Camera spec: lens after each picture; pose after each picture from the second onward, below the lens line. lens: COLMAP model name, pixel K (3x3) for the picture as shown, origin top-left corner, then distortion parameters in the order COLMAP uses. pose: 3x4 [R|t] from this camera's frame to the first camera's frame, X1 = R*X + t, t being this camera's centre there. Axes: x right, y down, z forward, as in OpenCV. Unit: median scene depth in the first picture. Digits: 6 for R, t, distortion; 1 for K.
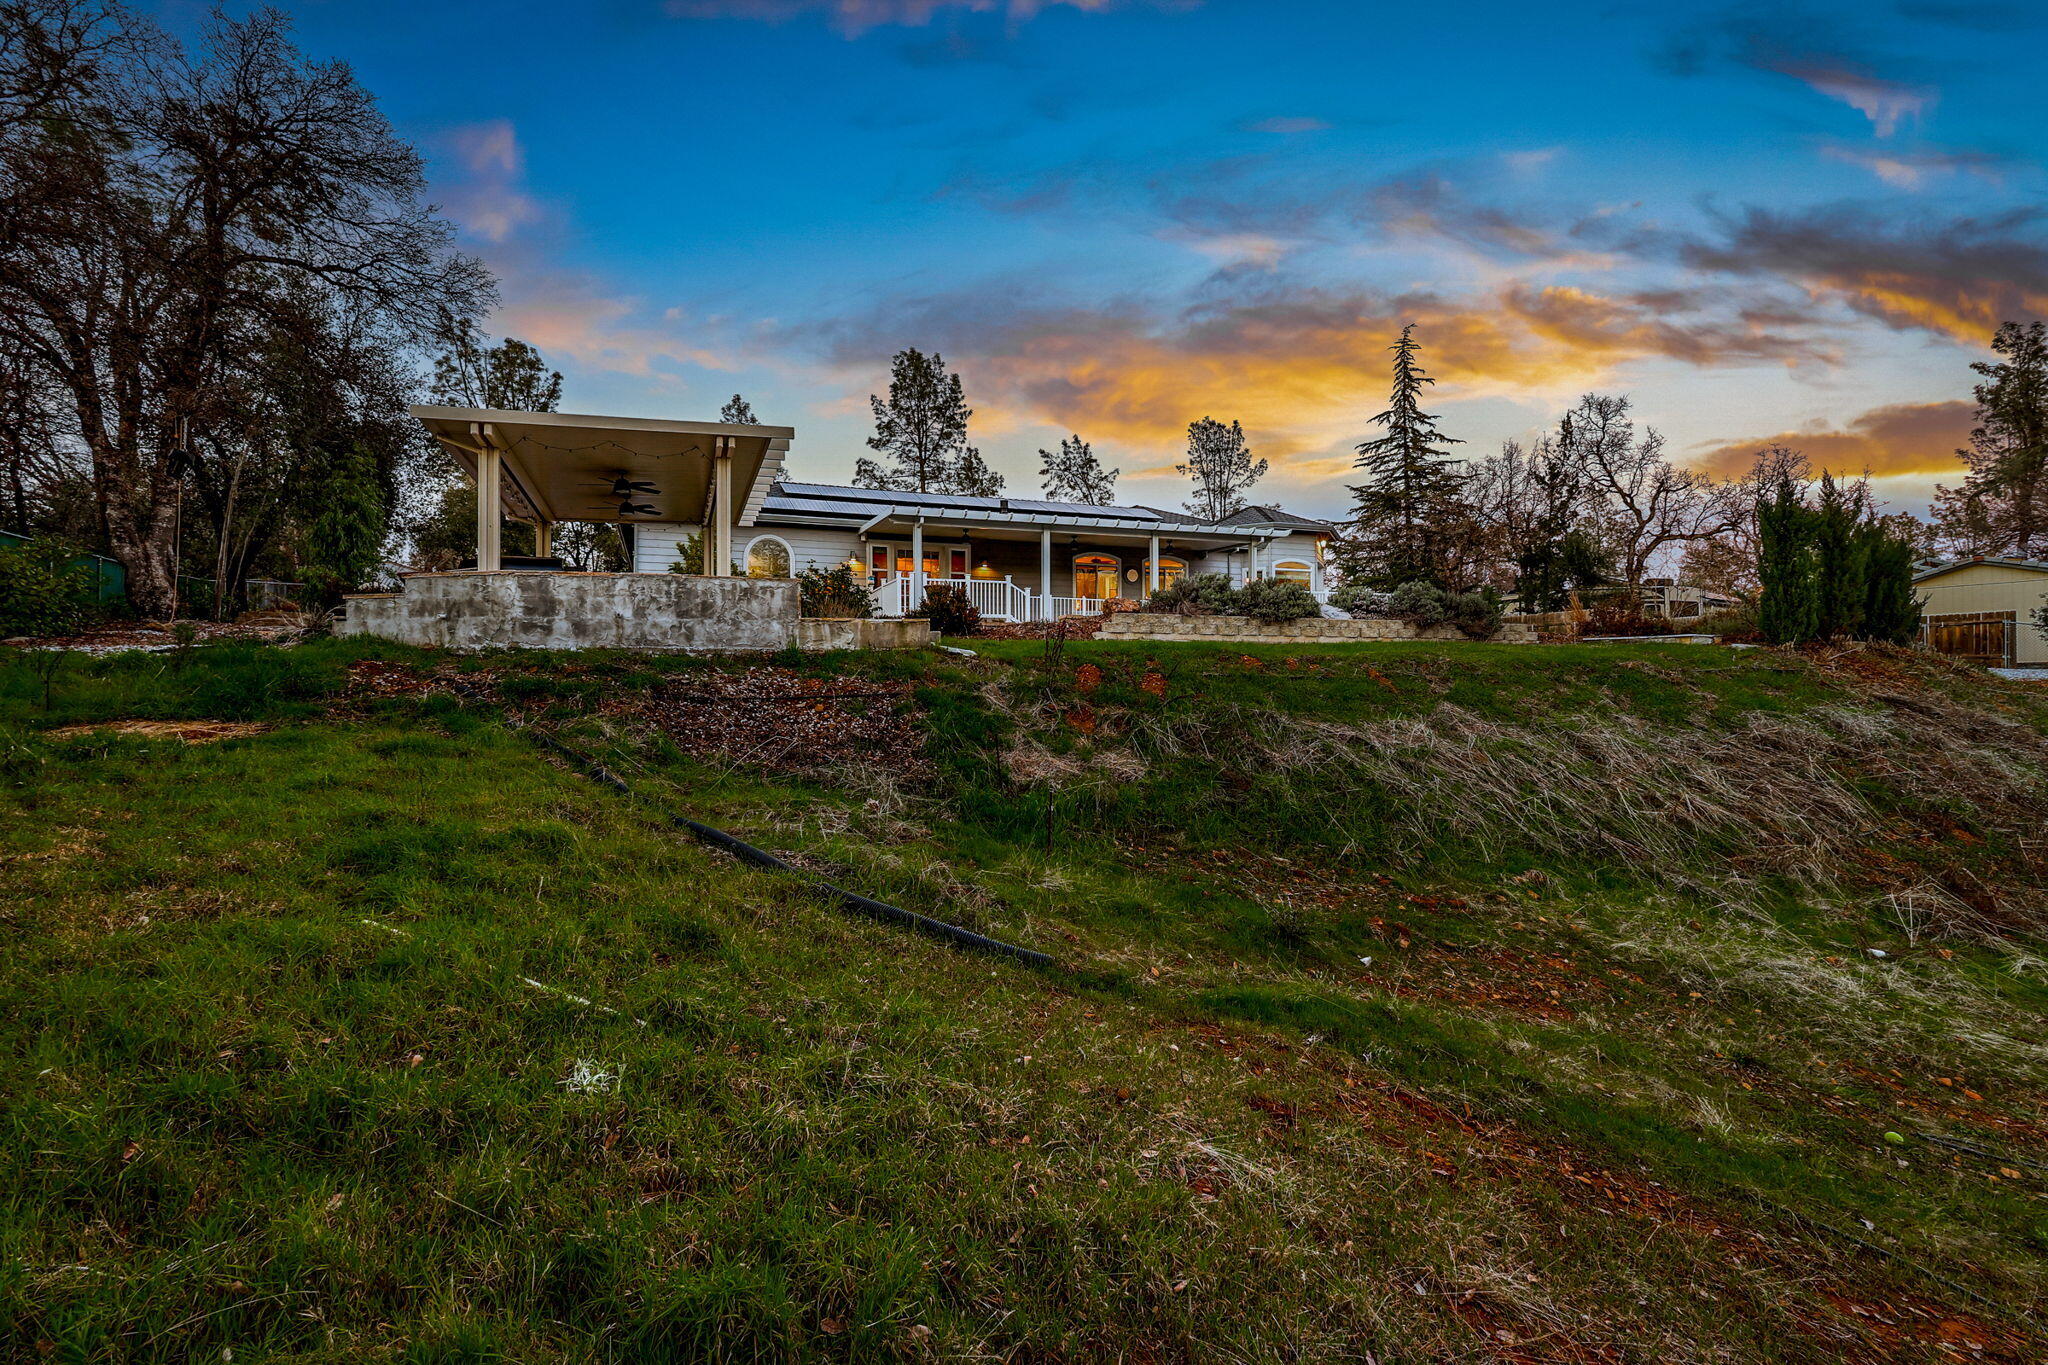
lens RADIAL K [[943.0, 0, 1025.7], [0, 943.0, 668.6], [0, 0, 1]] dist [0.027305, 0.002409]
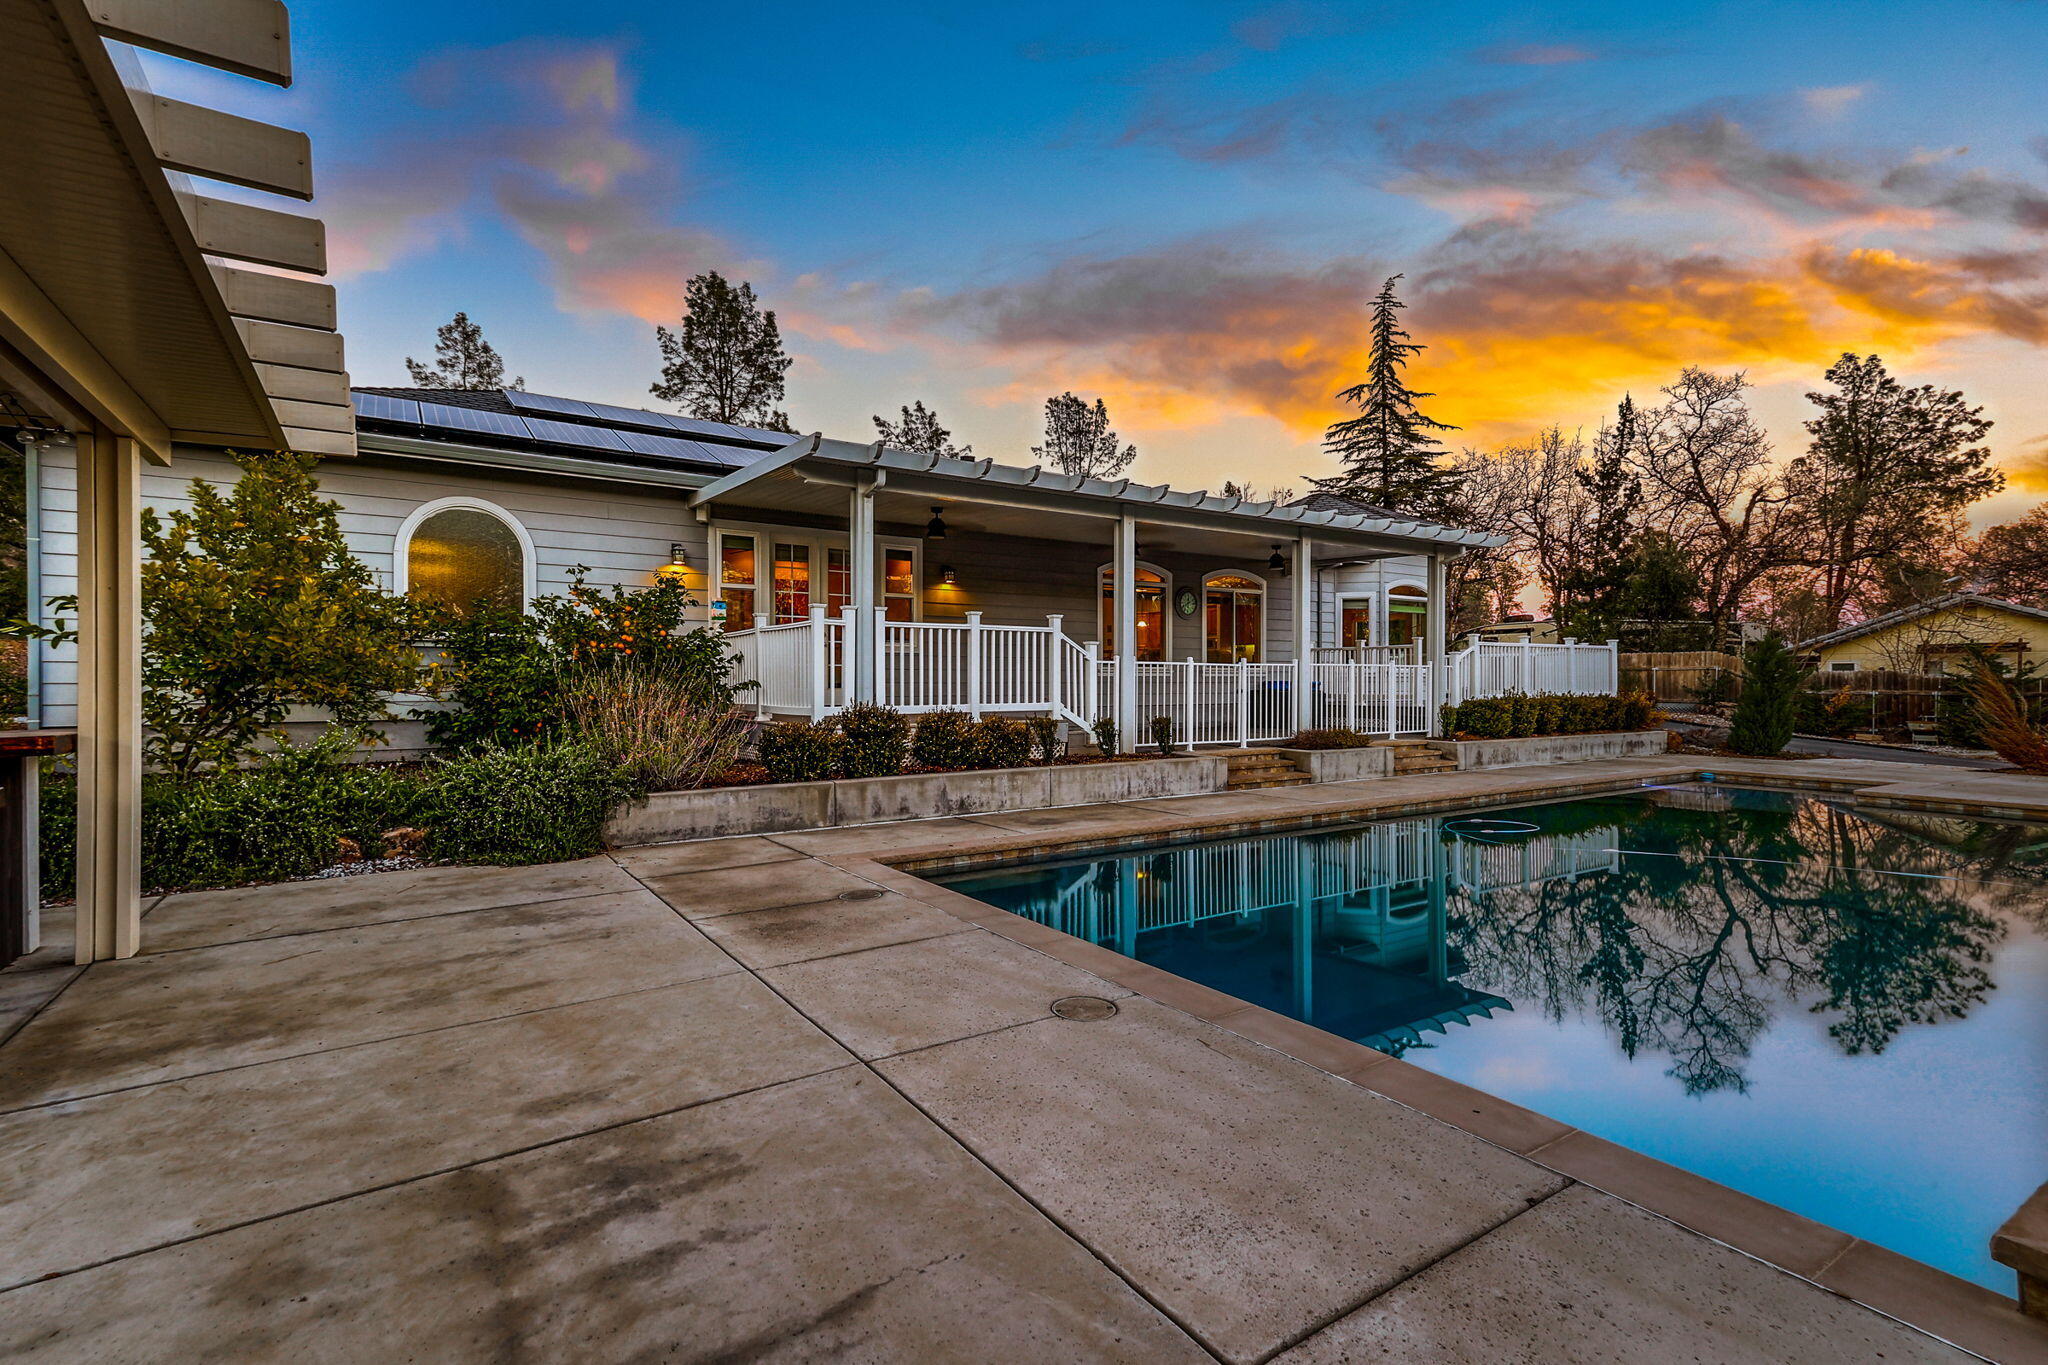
lens RADIAL K [[943.0, 0, 1032.0], [0, 943.0, 672.6], [0, 0, 1]] dist [0.027305, 0.002409]
pose [[0.973628, 0.007063, 0.228033, -0.041384], [-0.010738, 0.999832, 0.014879, -0.024503], [-0.227890, -0.016935, 0.973540, 0.177589]]
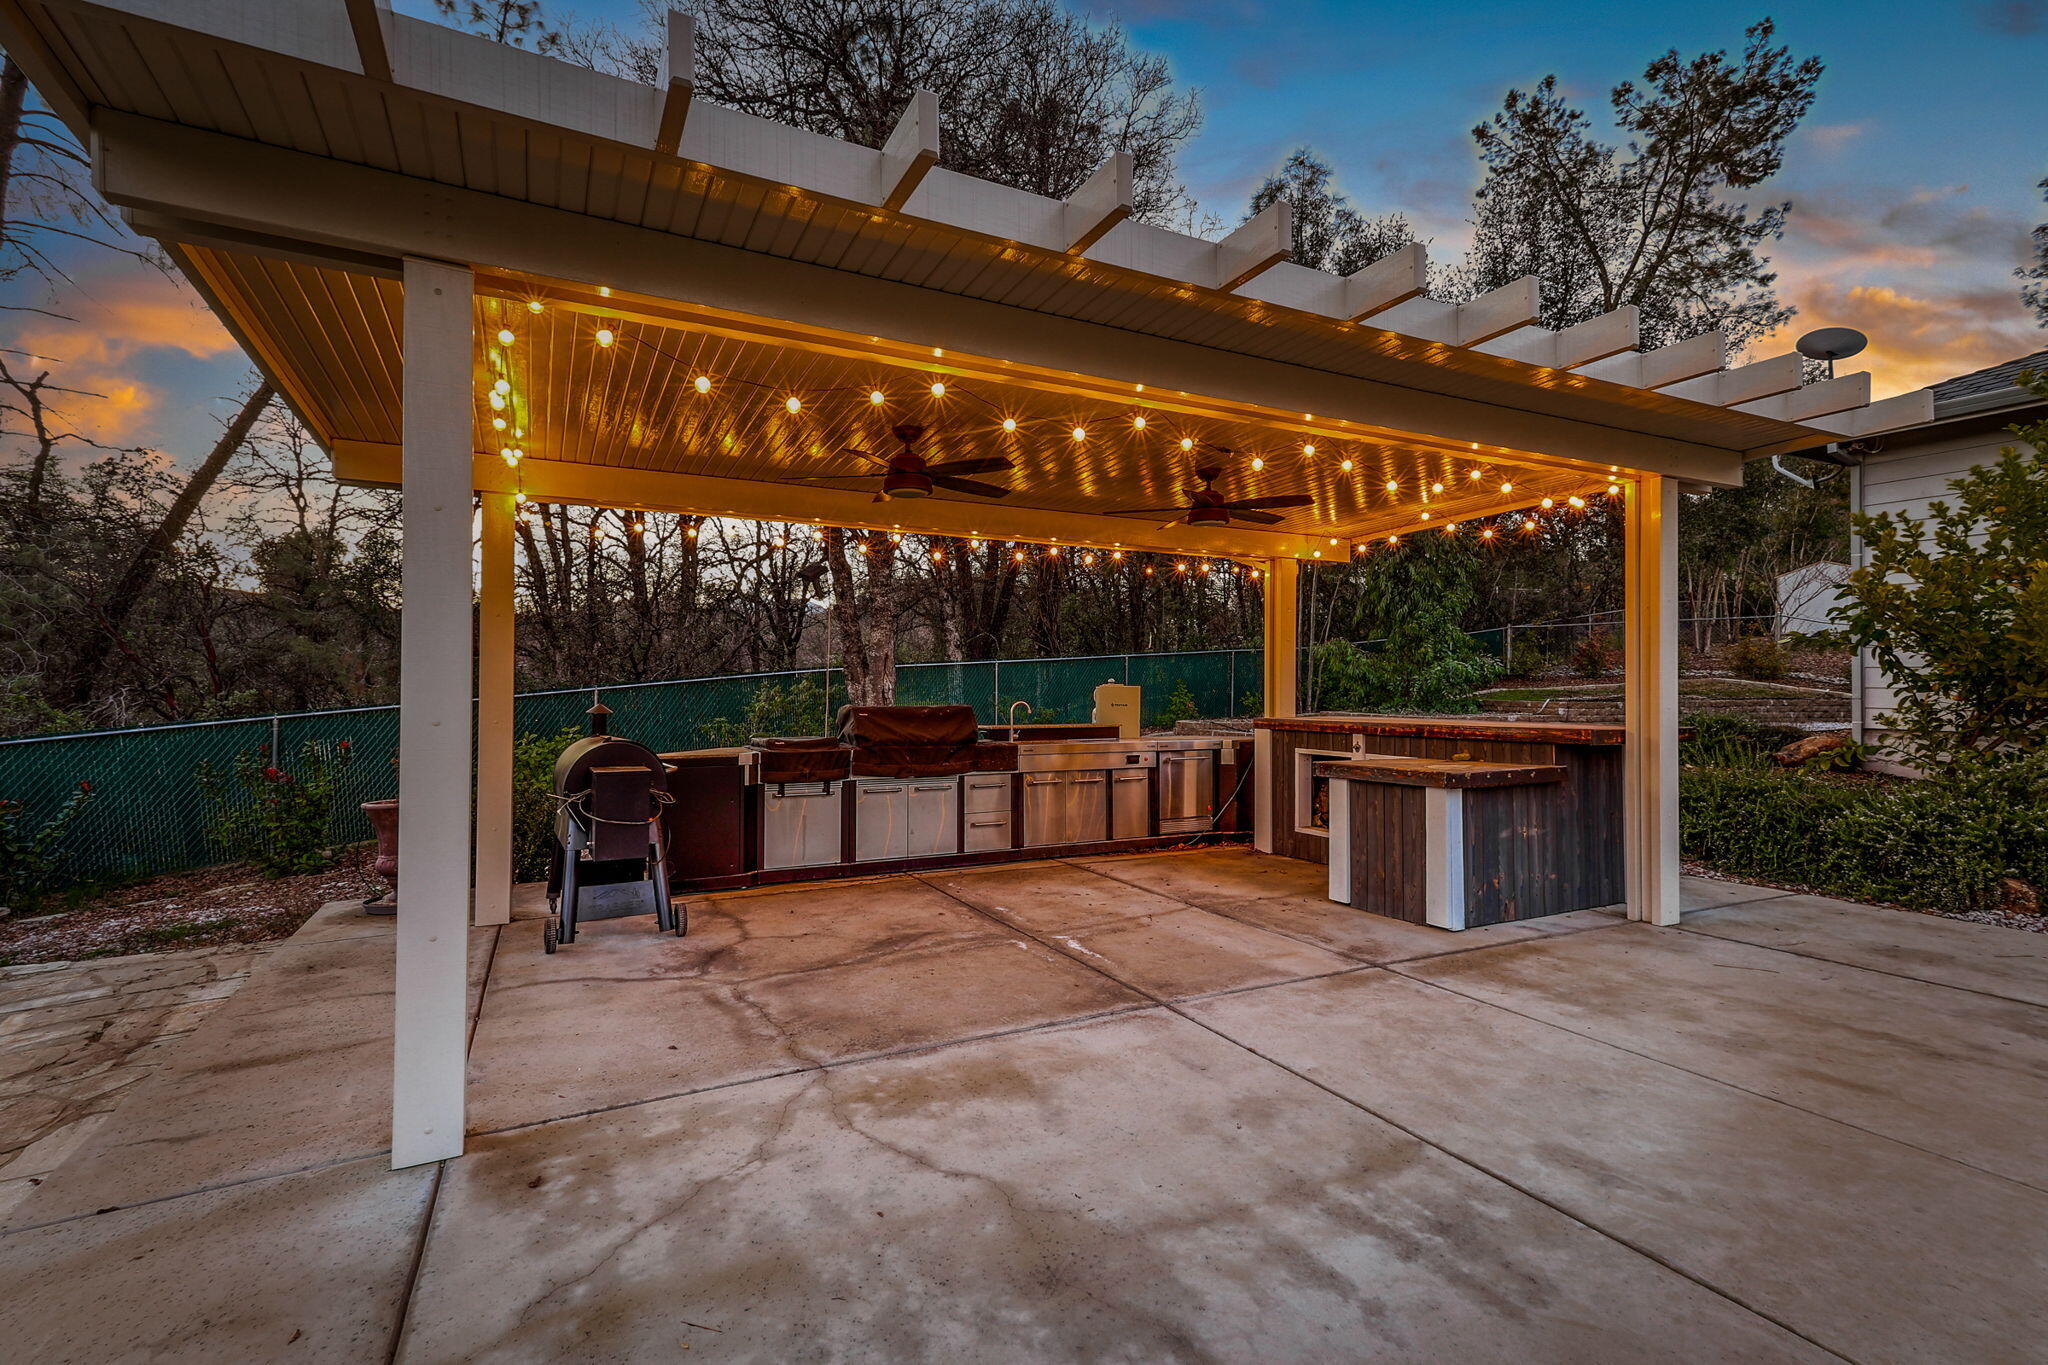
lens RADIAL K [[943.0, 0, 1027.2], [0, 943.0, 676.3], [0, 0, 1]] dist [0.027305, 0.002409]
pose [[0.115170, -0.000144, -0.993346, -0.019346], [0.022992, 0.999732, 0.002520, -0.024507], [0.993080, -0.023129, 0.115142, 0.195378]]
